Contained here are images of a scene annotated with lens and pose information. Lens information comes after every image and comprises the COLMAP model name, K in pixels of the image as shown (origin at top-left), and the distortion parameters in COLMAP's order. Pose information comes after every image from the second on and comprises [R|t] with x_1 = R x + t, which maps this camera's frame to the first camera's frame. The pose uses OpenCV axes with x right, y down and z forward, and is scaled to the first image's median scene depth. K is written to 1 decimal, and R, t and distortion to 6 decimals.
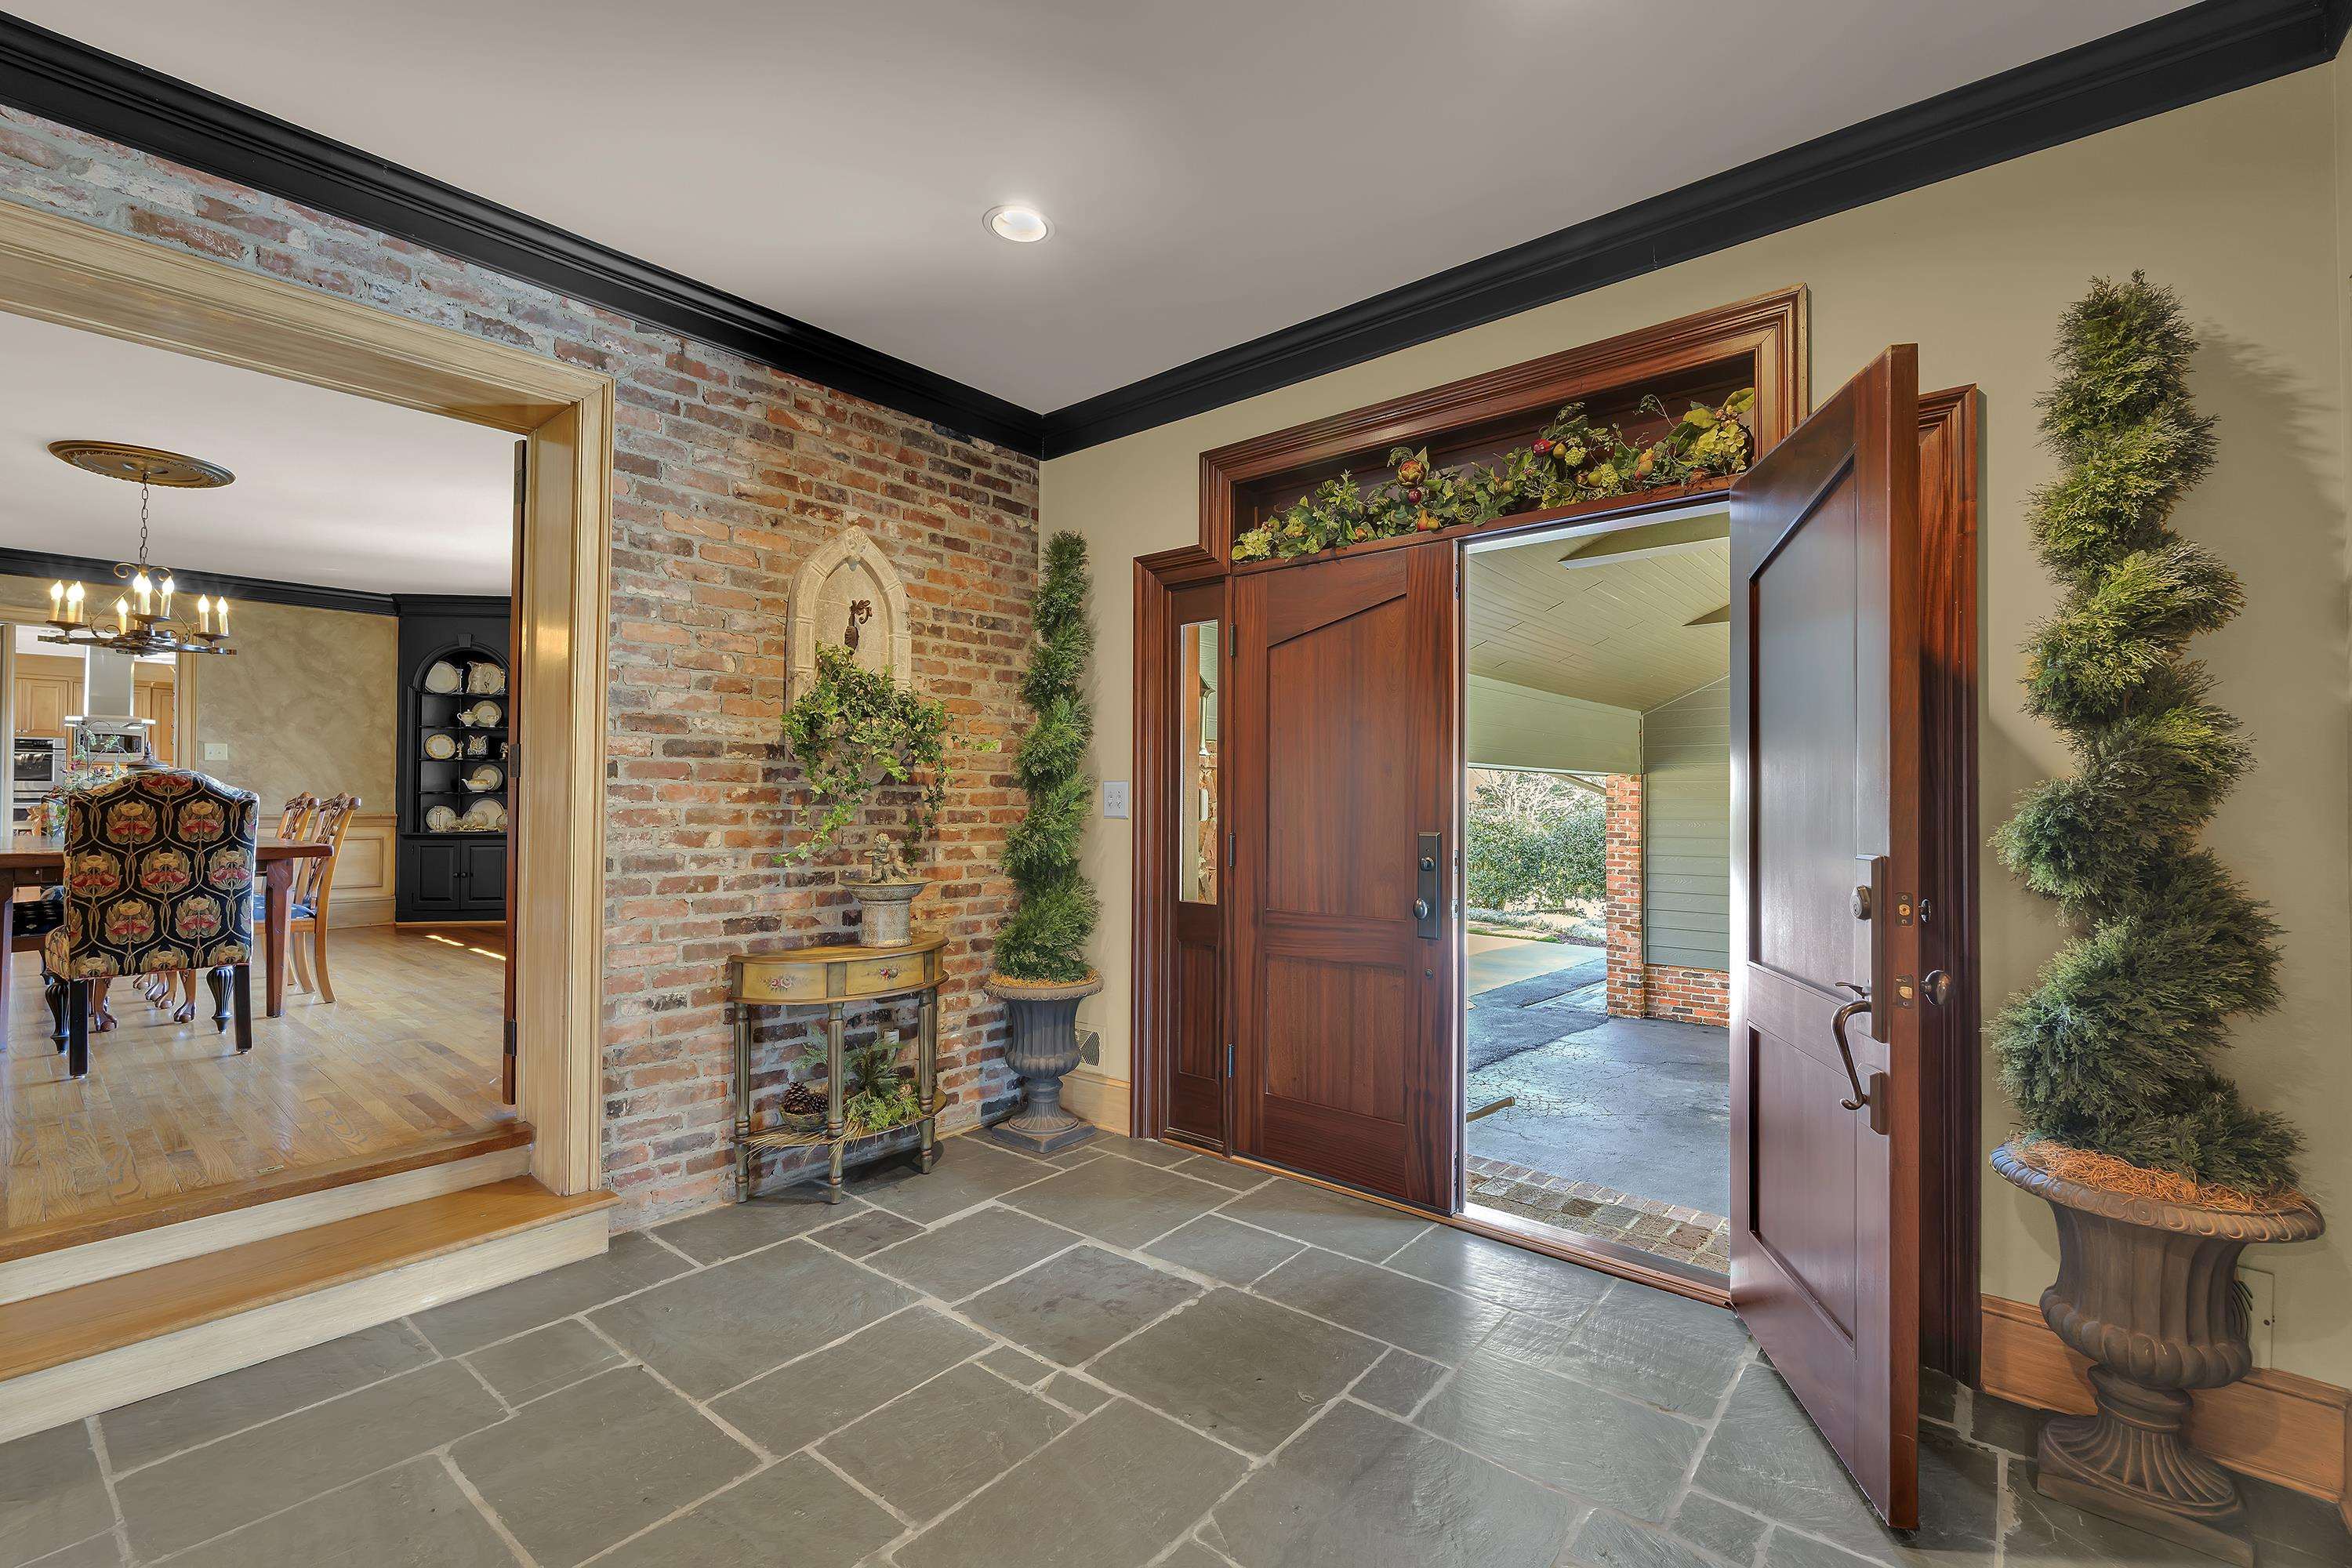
lens RADIAL K [[1018.6, 0, 1176.0], [0, 1018.6, 784.0], [0, 0, 1]] dist [0.000516, -0.000331]
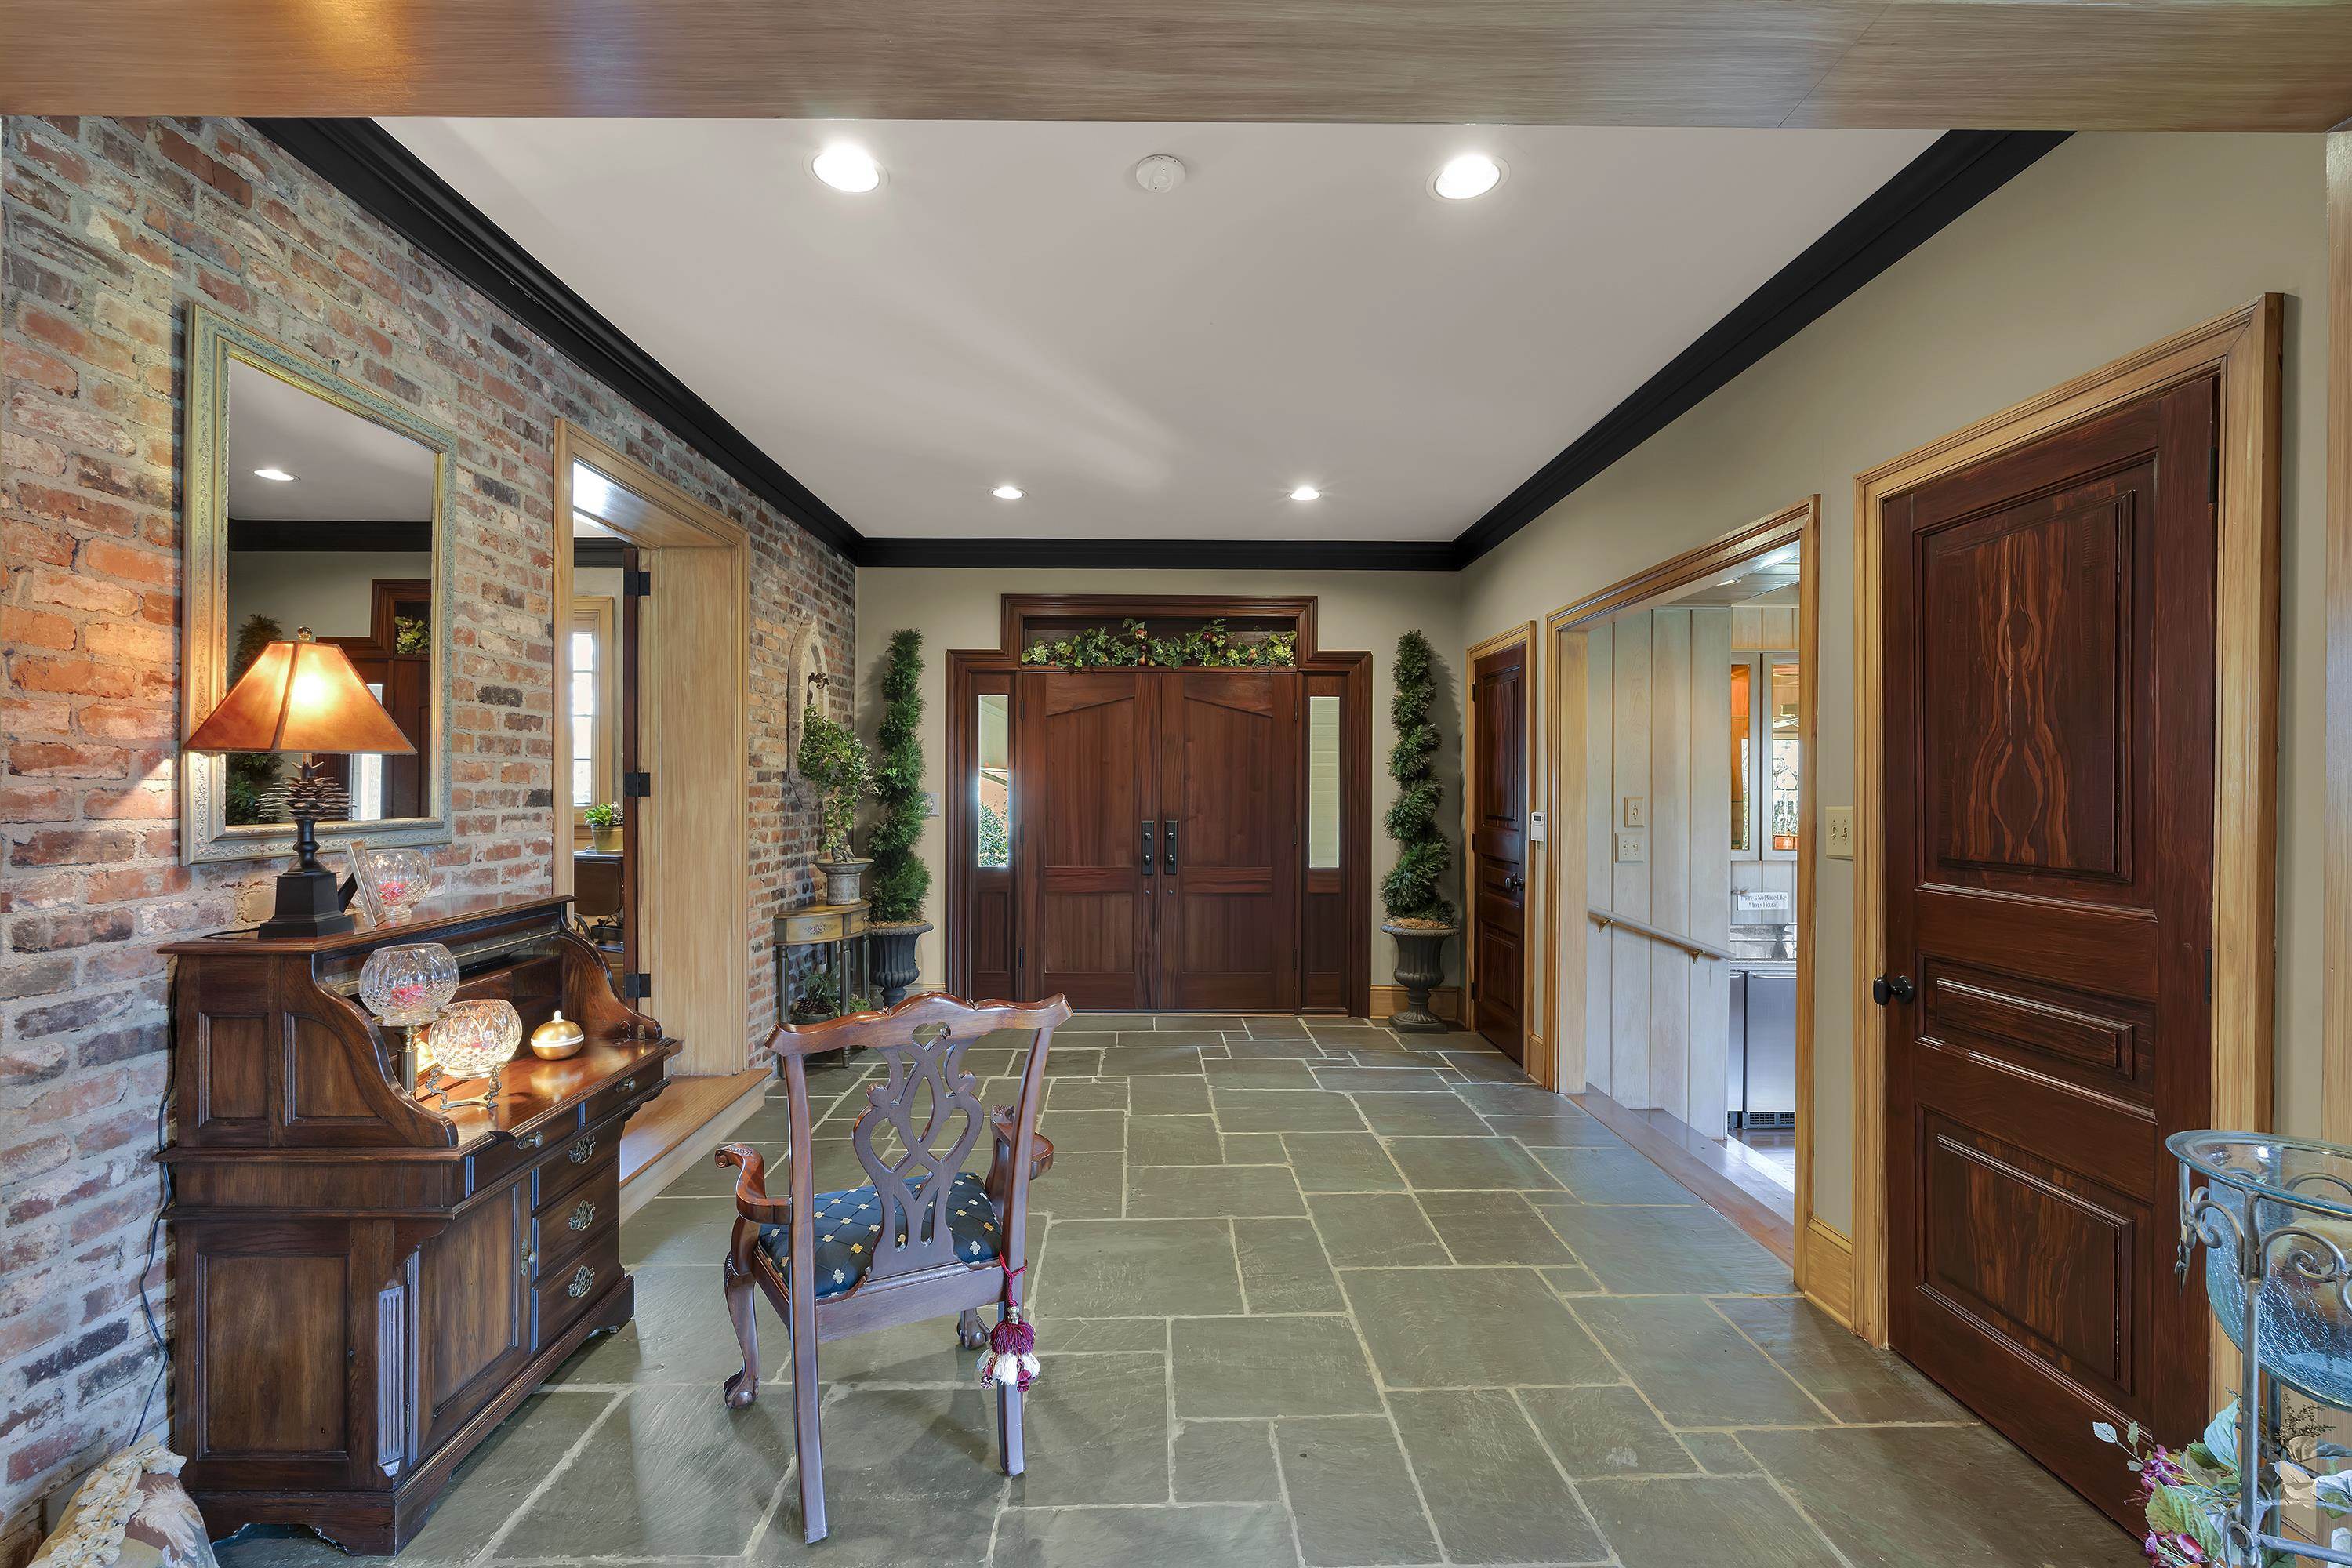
lens RADIAL K [[1065.8, 0, 1176.0], [0, 1065.8, 784.0], [0, 0, 1]] dist [0.004927, -0.000856]
pose [[0.753711, -0.001550, 0.657204, -0.903990], [-0.012432, 0.999785, 0.016615, -0.049837], [-0.657088, -0.020693, 0.753529, -0.493727]]
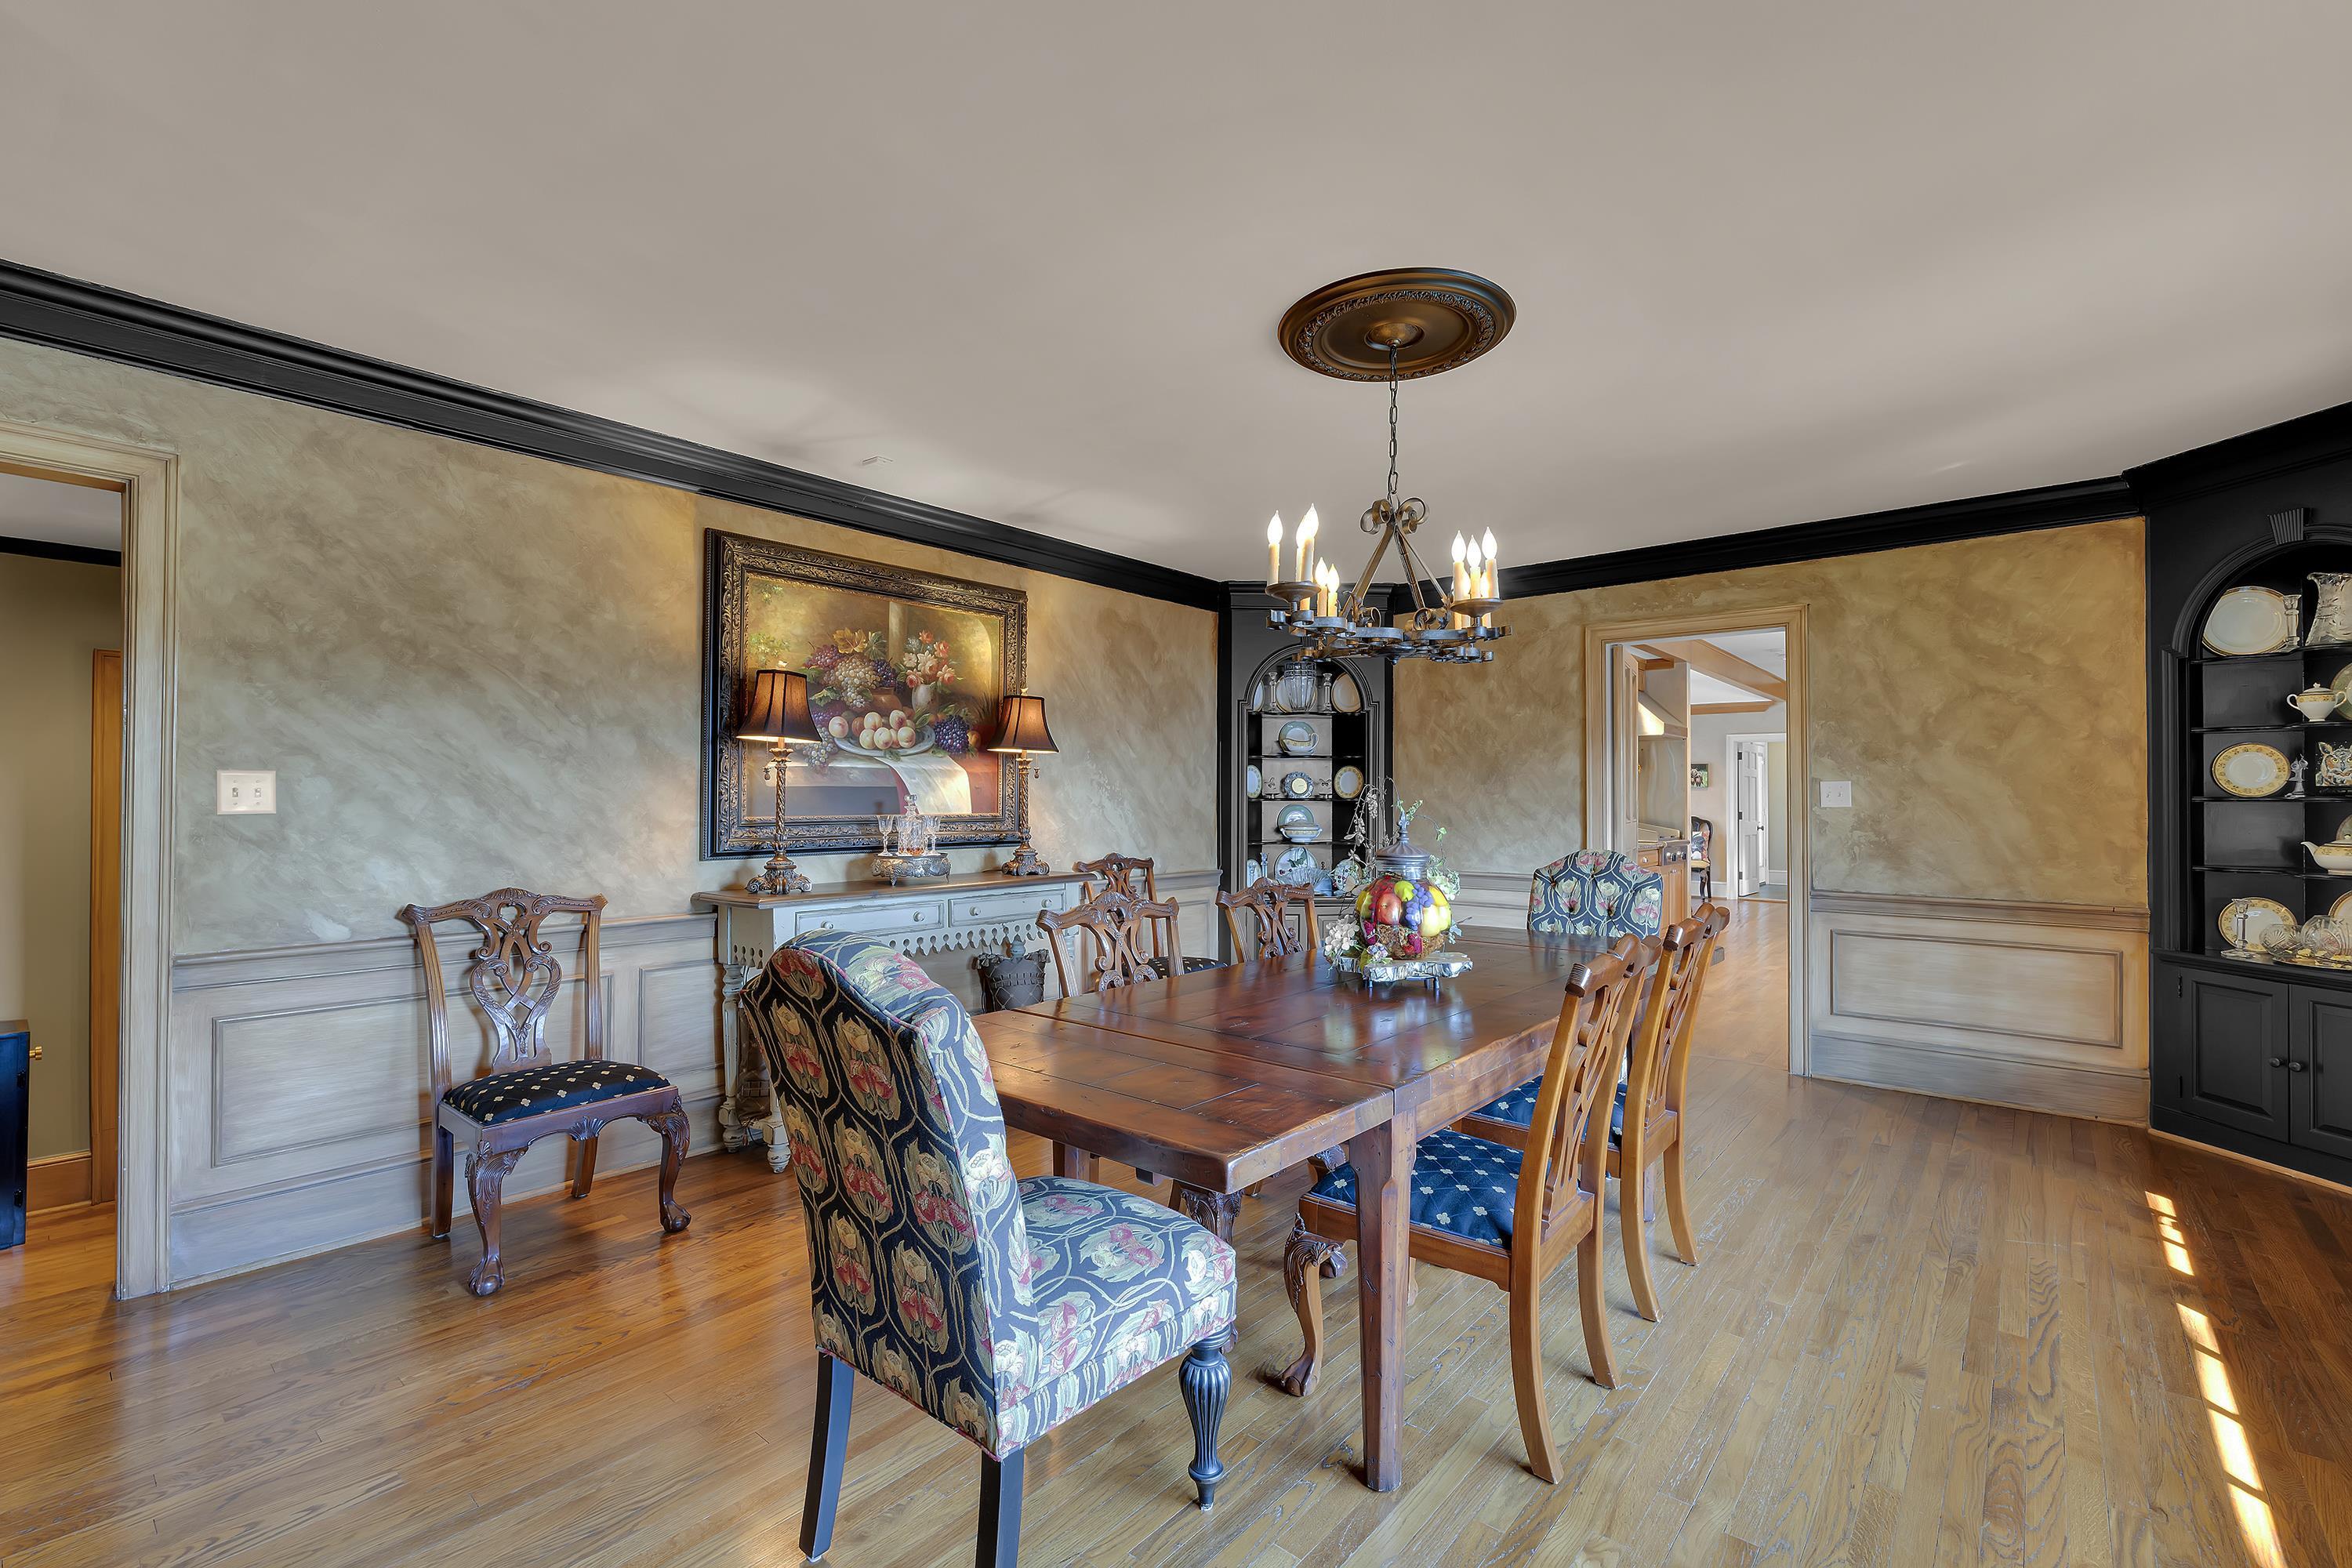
lens RADIAL K [[1018.6, 0, 1176.0], [0, 1018.6, 784.0], [0, 0, 1]] dist [0.000516, -0.000331]
pose [[-0.008622, -0.012705, -0.999882, -0.565290], [0.015629, 0.999795, -0.012839, -0.071123], [0.999841, -0.015738, -0.008422, 1.147186]]
